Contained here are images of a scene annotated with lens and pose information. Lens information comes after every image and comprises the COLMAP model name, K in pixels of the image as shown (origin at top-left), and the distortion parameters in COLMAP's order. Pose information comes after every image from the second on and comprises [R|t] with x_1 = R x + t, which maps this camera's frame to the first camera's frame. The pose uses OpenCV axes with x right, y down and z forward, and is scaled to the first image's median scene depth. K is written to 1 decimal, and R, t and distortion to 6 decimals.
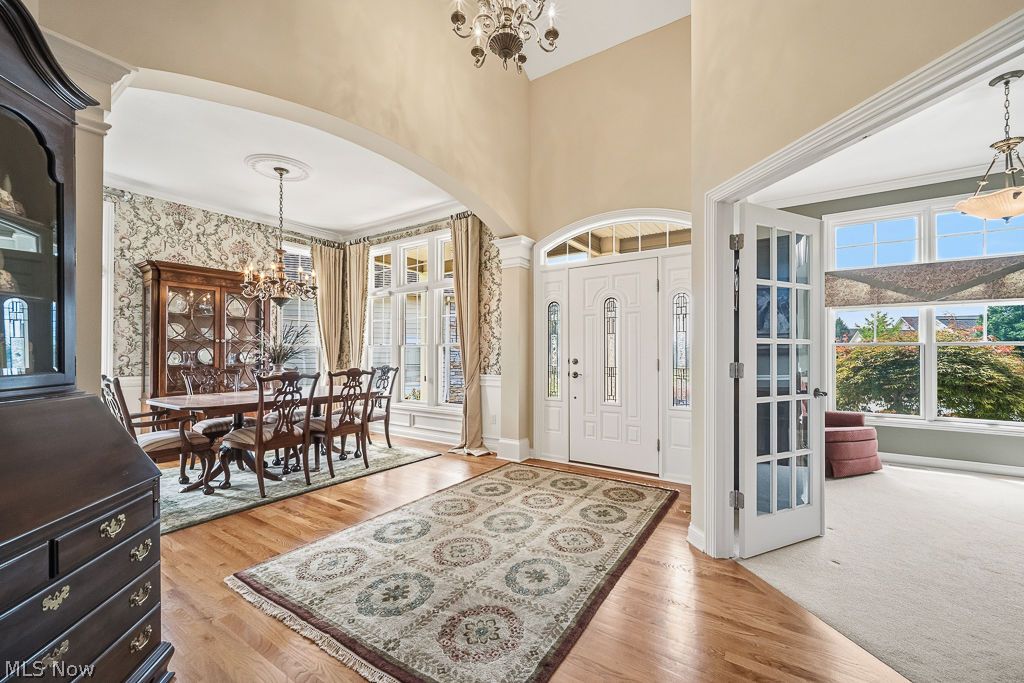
lens RADIAL K [[423.0, 0, 506.8], [0, 423.0, 347.6], [0, 0, 1]] dist [0.001876, 0.000572]
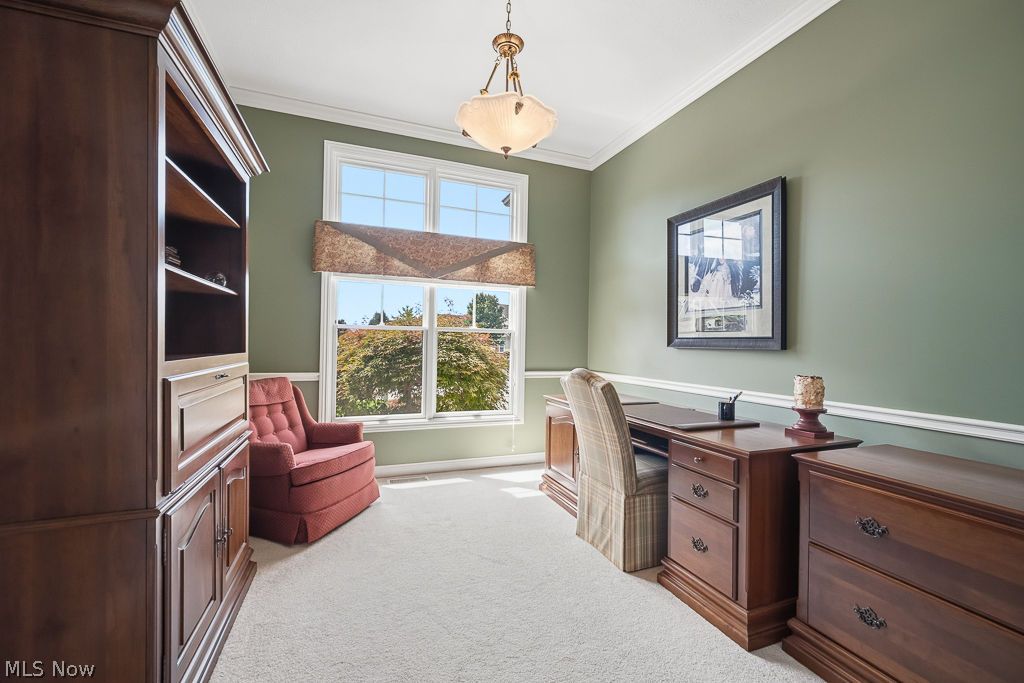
lens RADIAL K [[412.3, 0, 508.1], [0, 412.3, 343.6], [0, 0, 1]] dist [-0.001926, -0.000106]
pose [[0.582407, 0.006854, 0.812868, 0.401169], [-0.025070, 0.999640, 0.009534, 0.009124], [-0.812511, -0.025931, 0.582369, 0.379267]]
